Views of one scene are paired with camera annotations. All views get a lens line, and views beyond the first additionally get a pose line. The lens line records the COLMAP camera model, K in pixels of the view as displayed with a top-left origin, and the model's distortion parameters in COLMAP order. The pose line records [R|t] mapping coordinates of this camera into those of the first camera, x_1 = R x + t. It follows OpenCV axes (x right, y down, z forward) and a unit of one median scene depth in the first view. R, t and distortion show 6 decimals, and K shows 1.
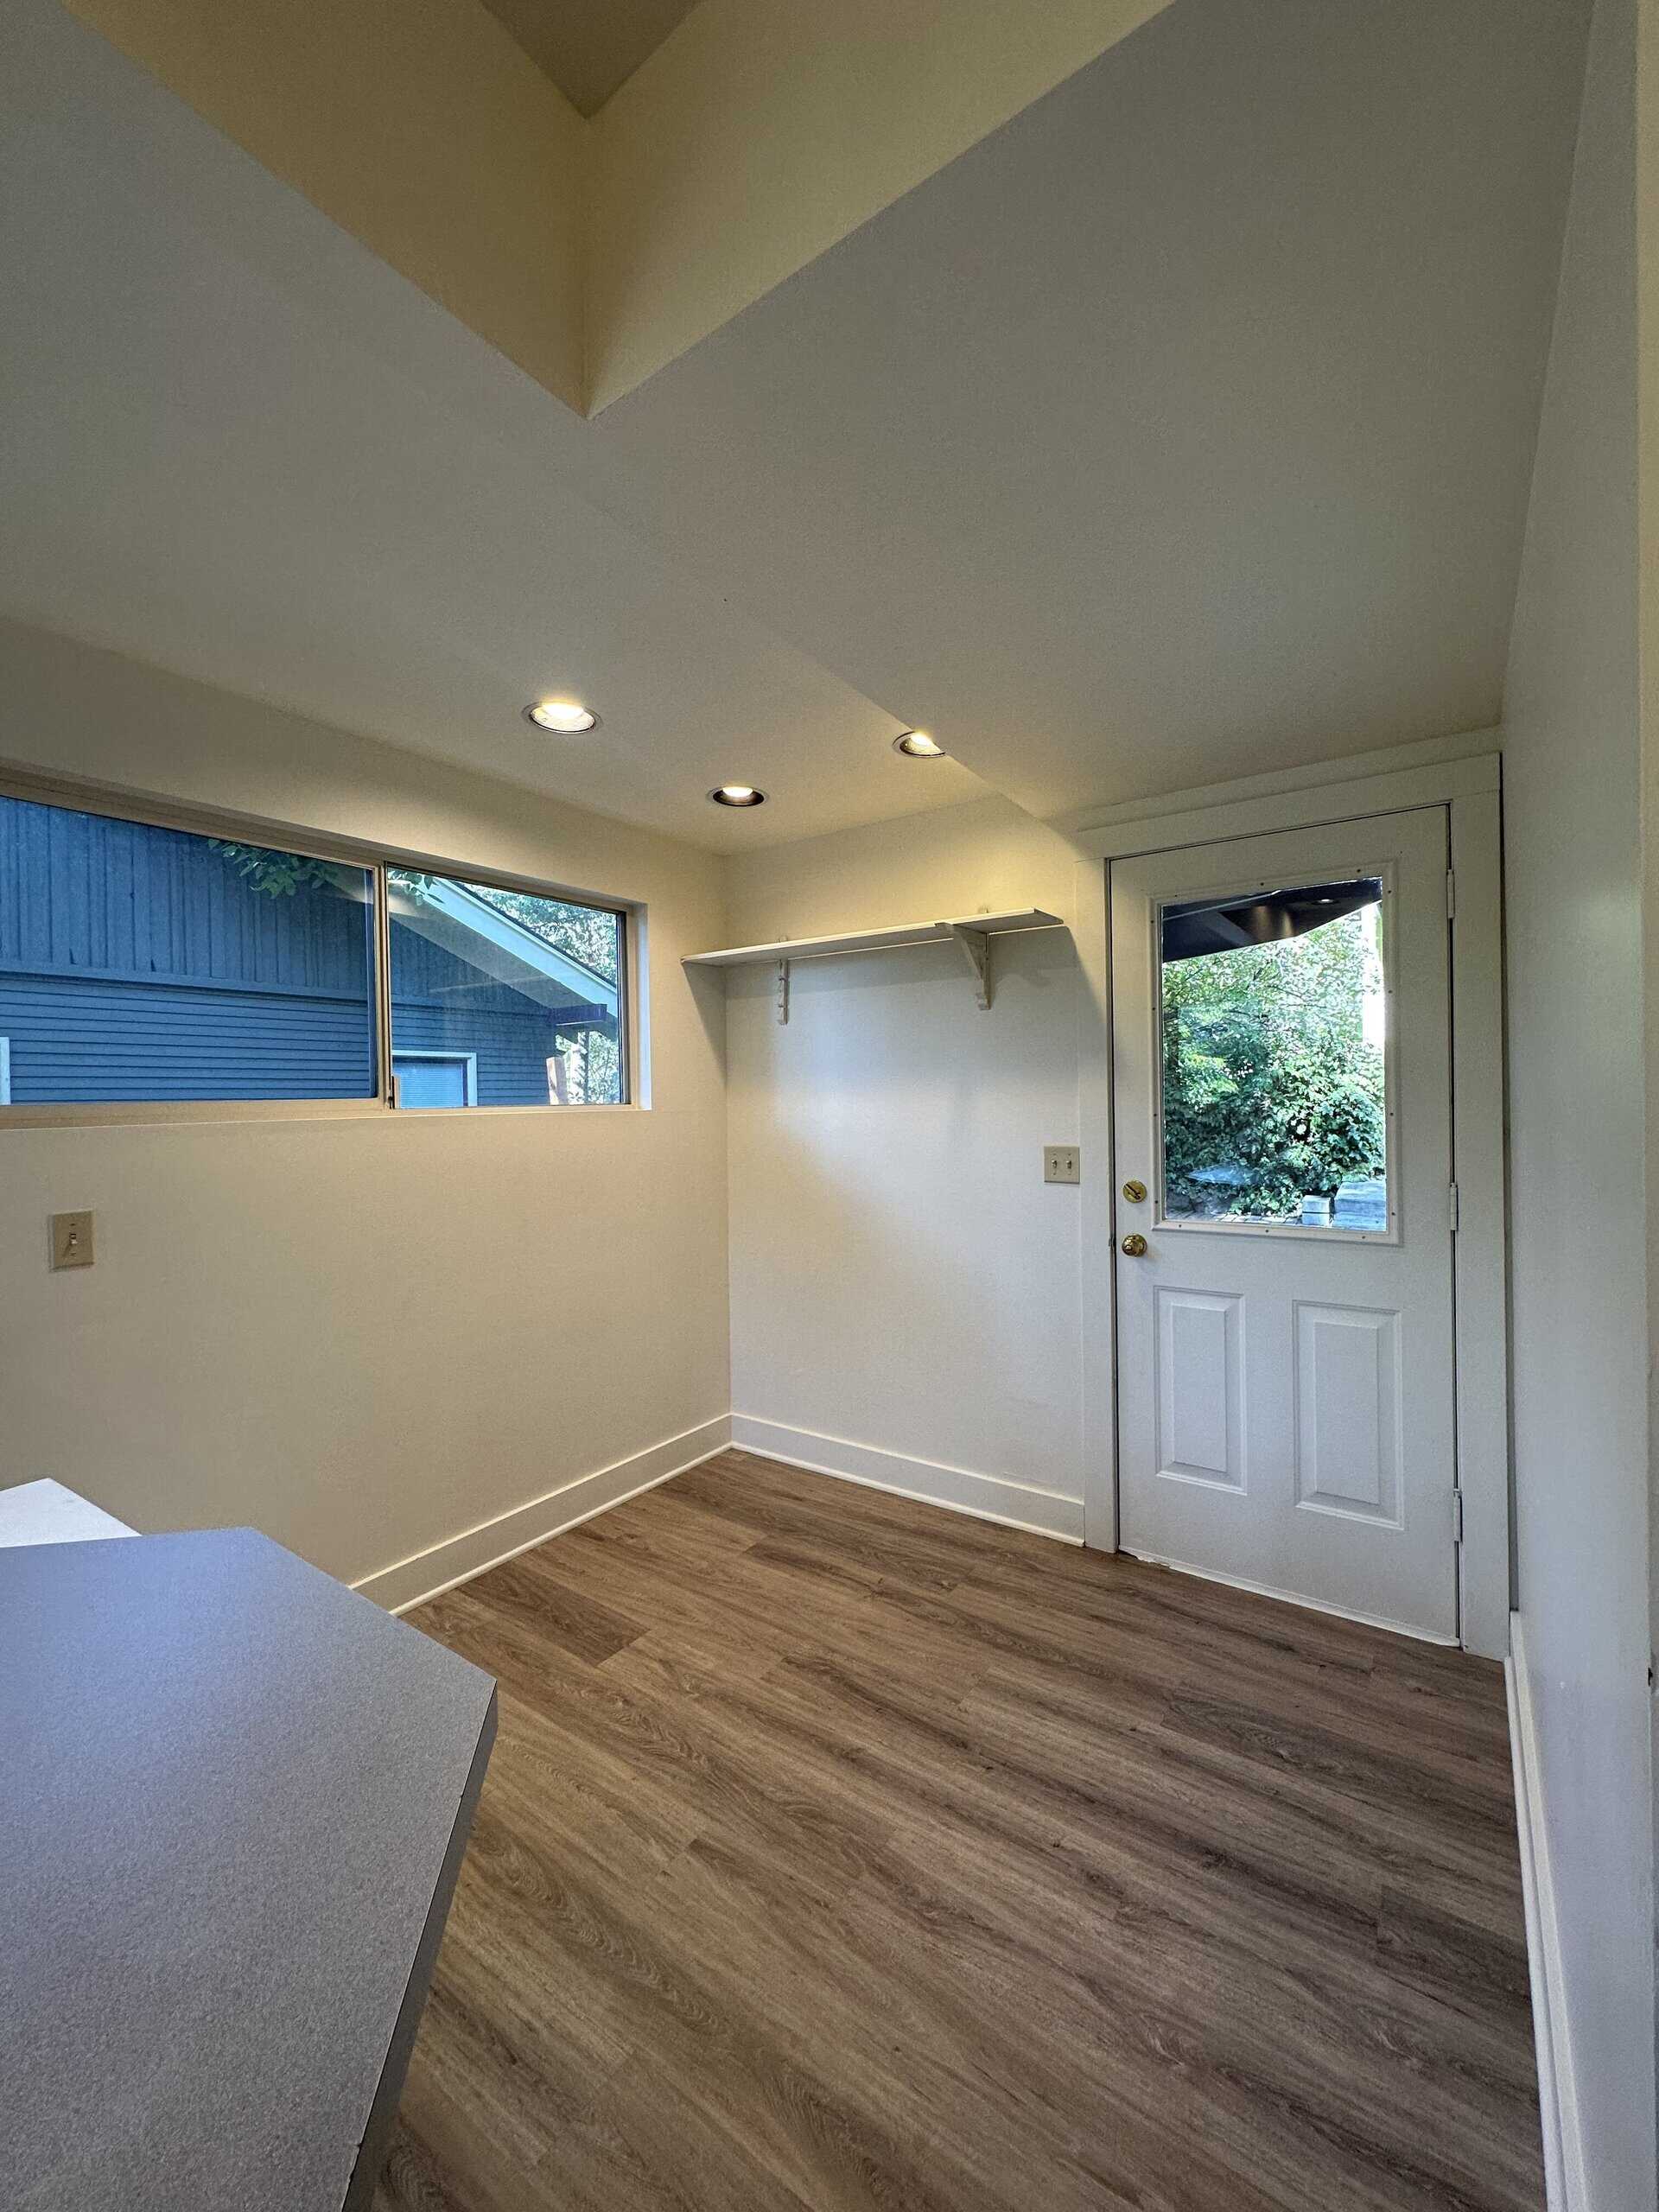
lens RADIAL K [[873.2, 0, 839.0], [0, 873.2, 1109.7], [0, 0, 1]] dist [-0.001797, -0.000100]
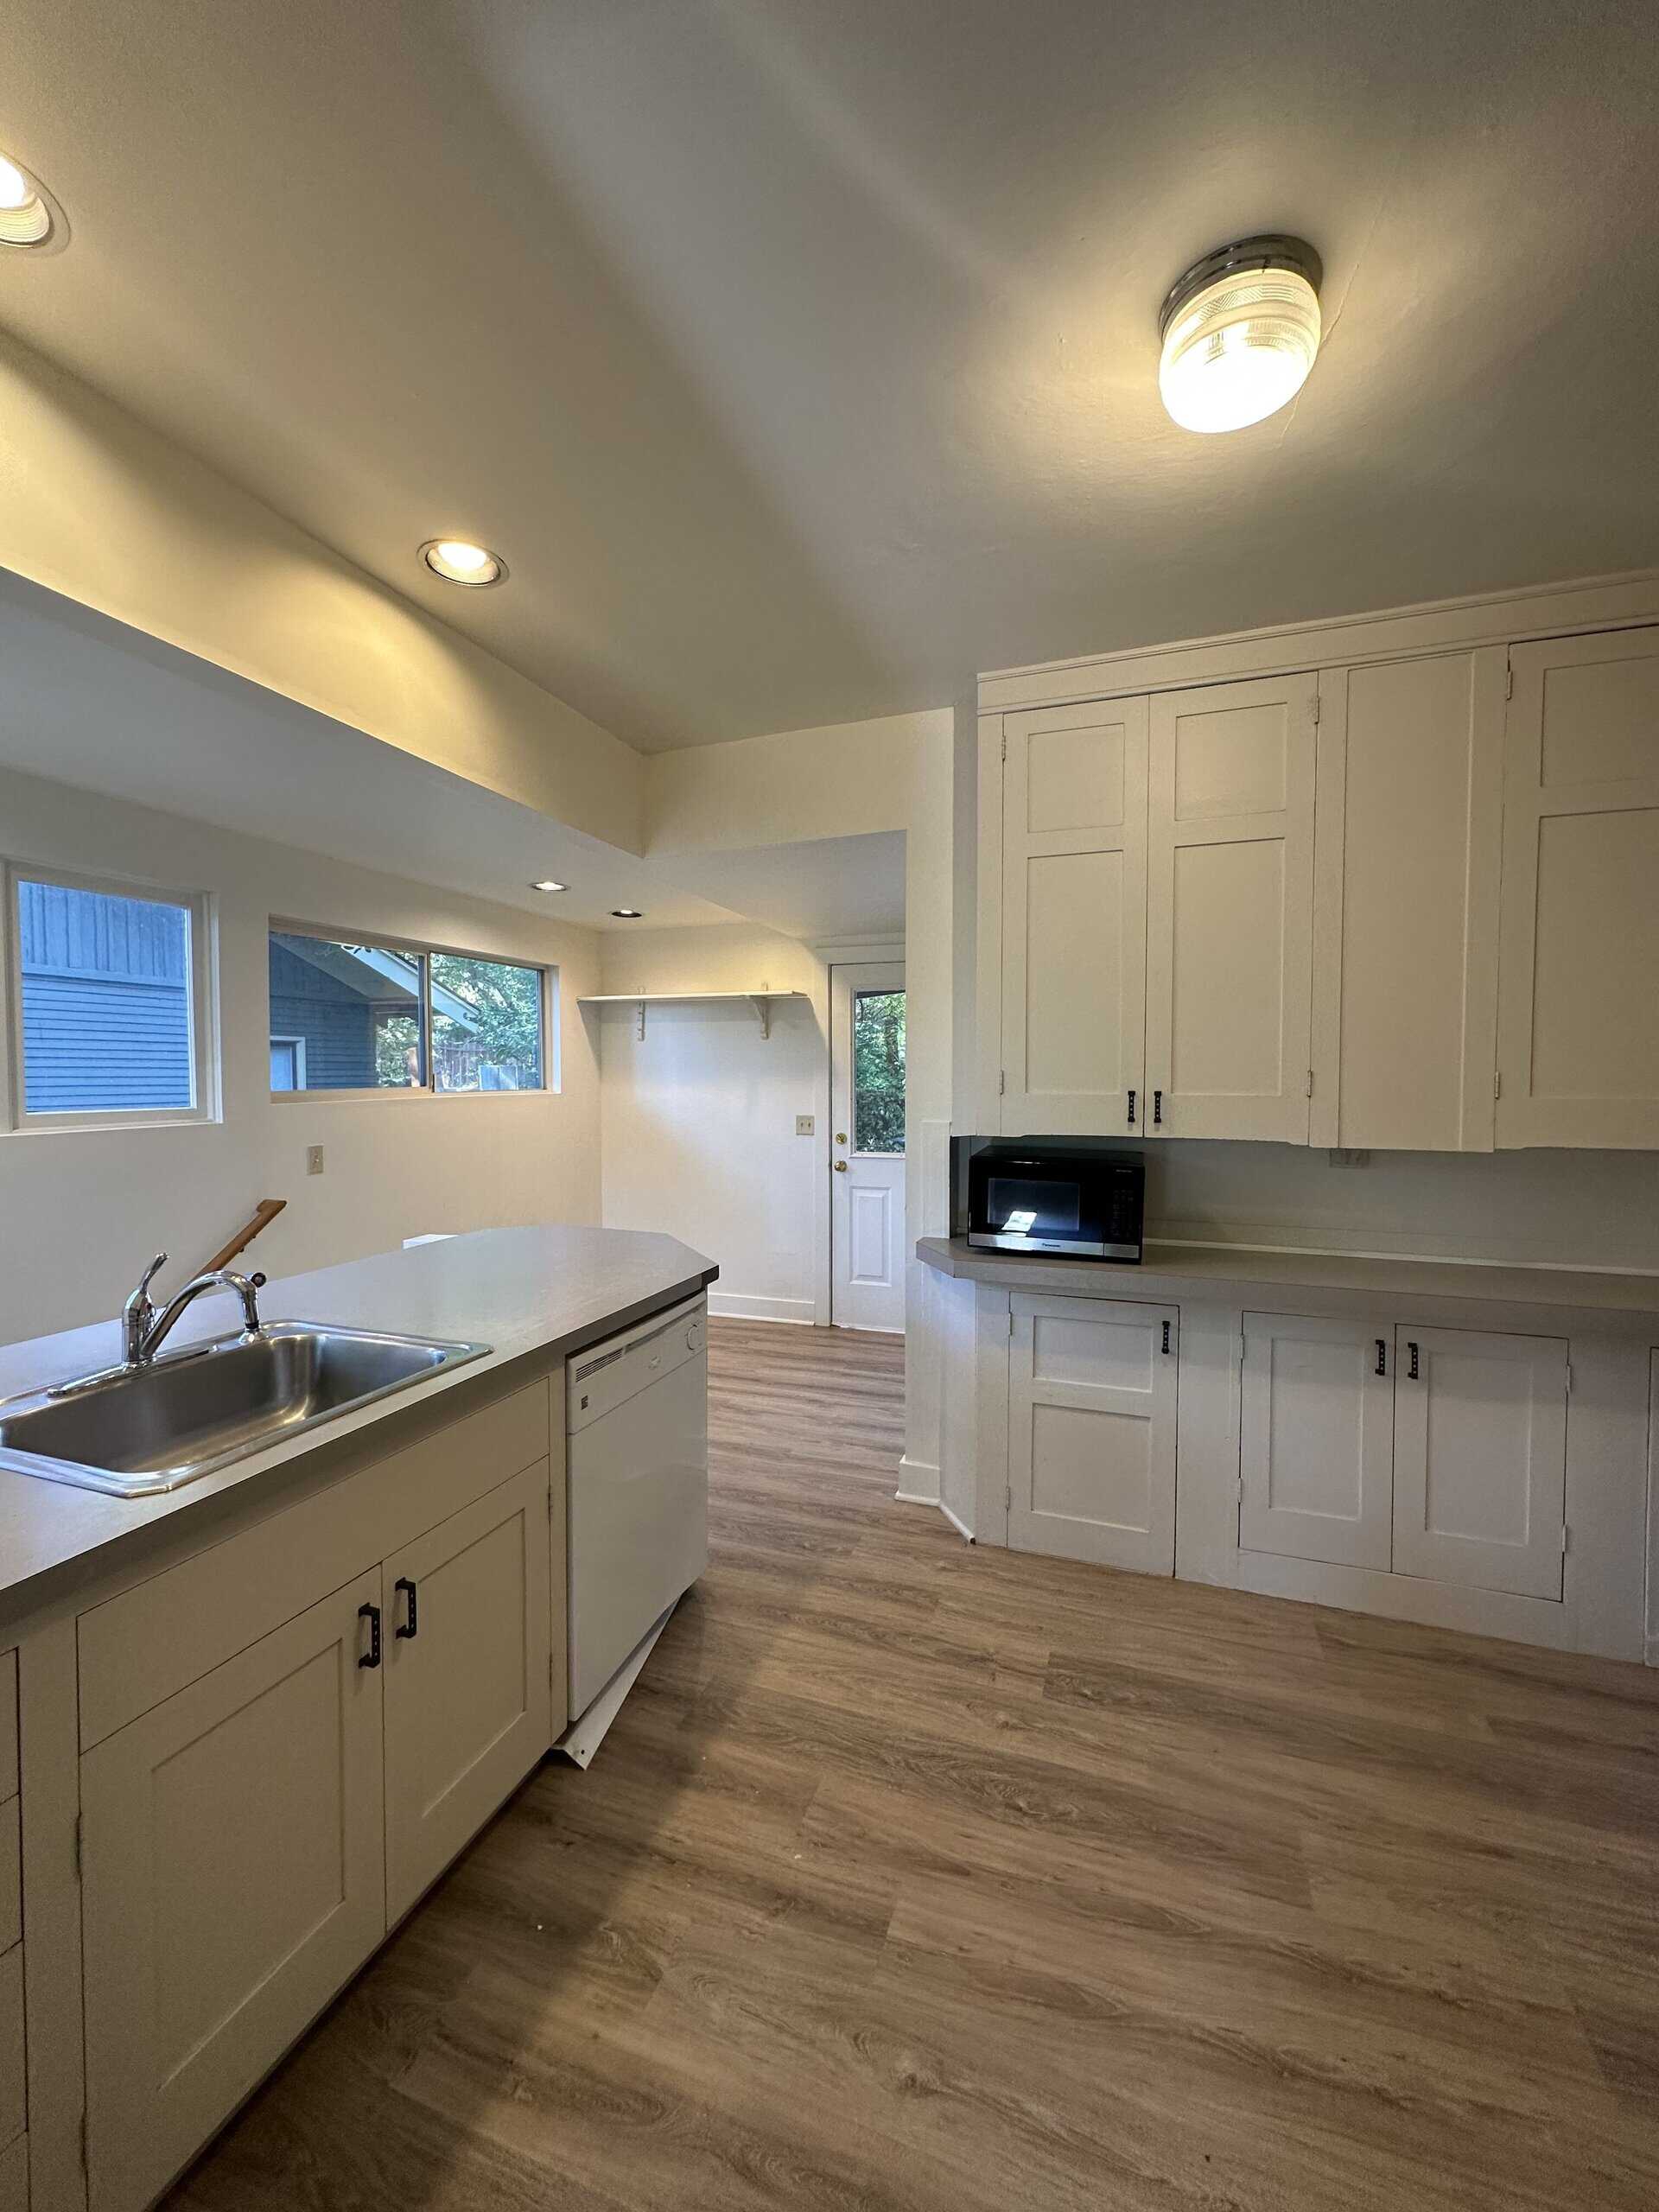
lens RADIAL K [[873.2, 0, 834.5], [0, 873.2, 1105.2], [0, 0, 1]] dist [-0.001797, -0.000100]
pose [[0.963292, 0.004623, 0.268416, -0.188448], [-0.009934, 0.999781, 0.018431, -0.014584], [-0.268272, -0.020421, 0.963127, -0.827952]]
